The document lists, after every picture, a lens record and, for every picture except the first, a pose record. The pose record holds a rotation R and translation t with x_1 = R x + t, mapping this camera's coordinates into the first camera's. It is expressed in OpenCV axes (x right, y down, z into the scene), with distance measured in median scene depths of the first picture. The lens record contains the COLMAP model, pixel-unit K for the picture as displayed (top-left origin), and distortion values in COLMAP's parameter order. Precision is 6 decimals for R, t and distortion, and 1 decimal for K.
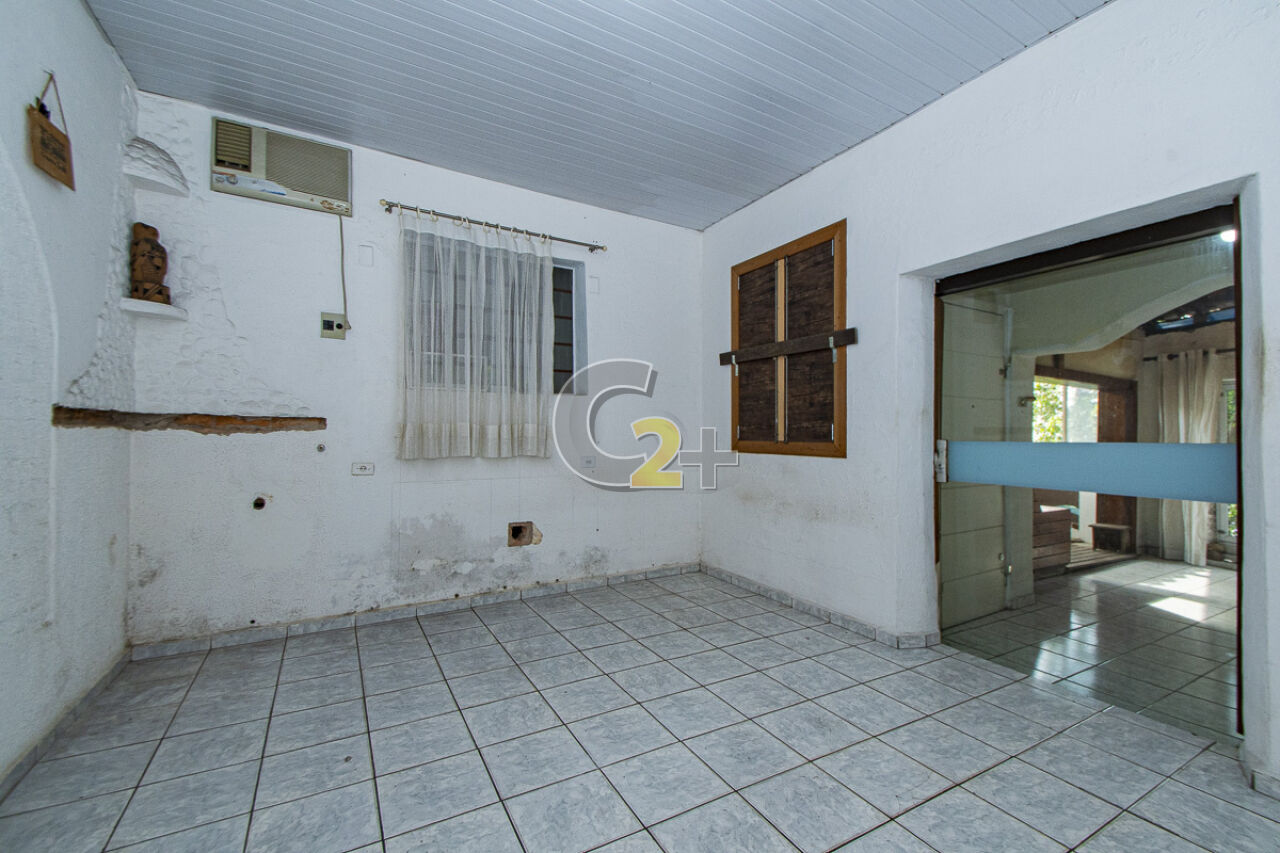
lens RADIAL K [[612.8, 0, 640.0], [0, 612.8, 426.5], [0, 0, 1]] dist [0.040479, -0.028354]
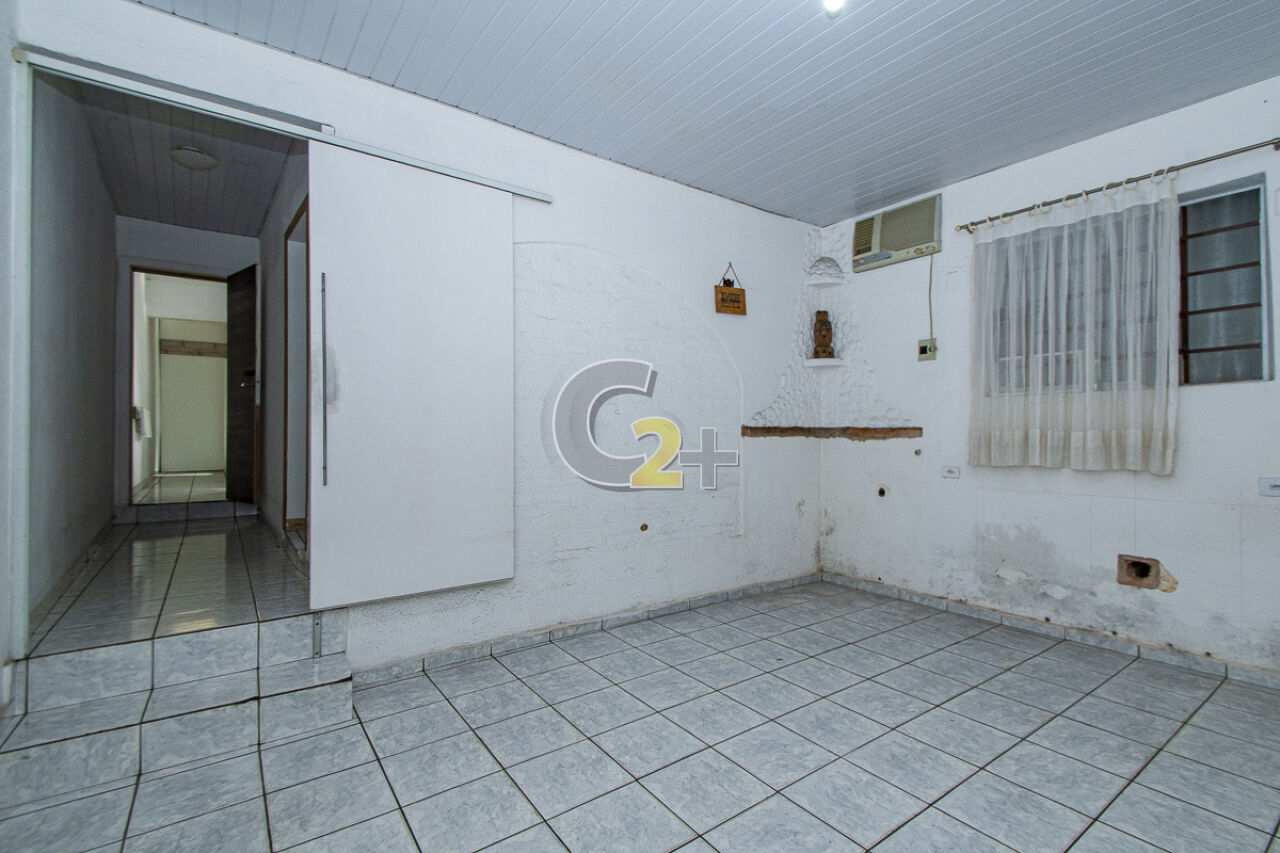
lens RADIAL K [[616.3, 0, 659.4], [0, 616.3, 429.5], [0, 0, 1]] dist [0.045636, -0.029194]
pose [[0.032018, -0.015397, -0.999369, 0.664755], [0.011296, 0.999823, -0.015043, 0.002279], [0.999423, -0.010807, 0.032186, 0.439003]]
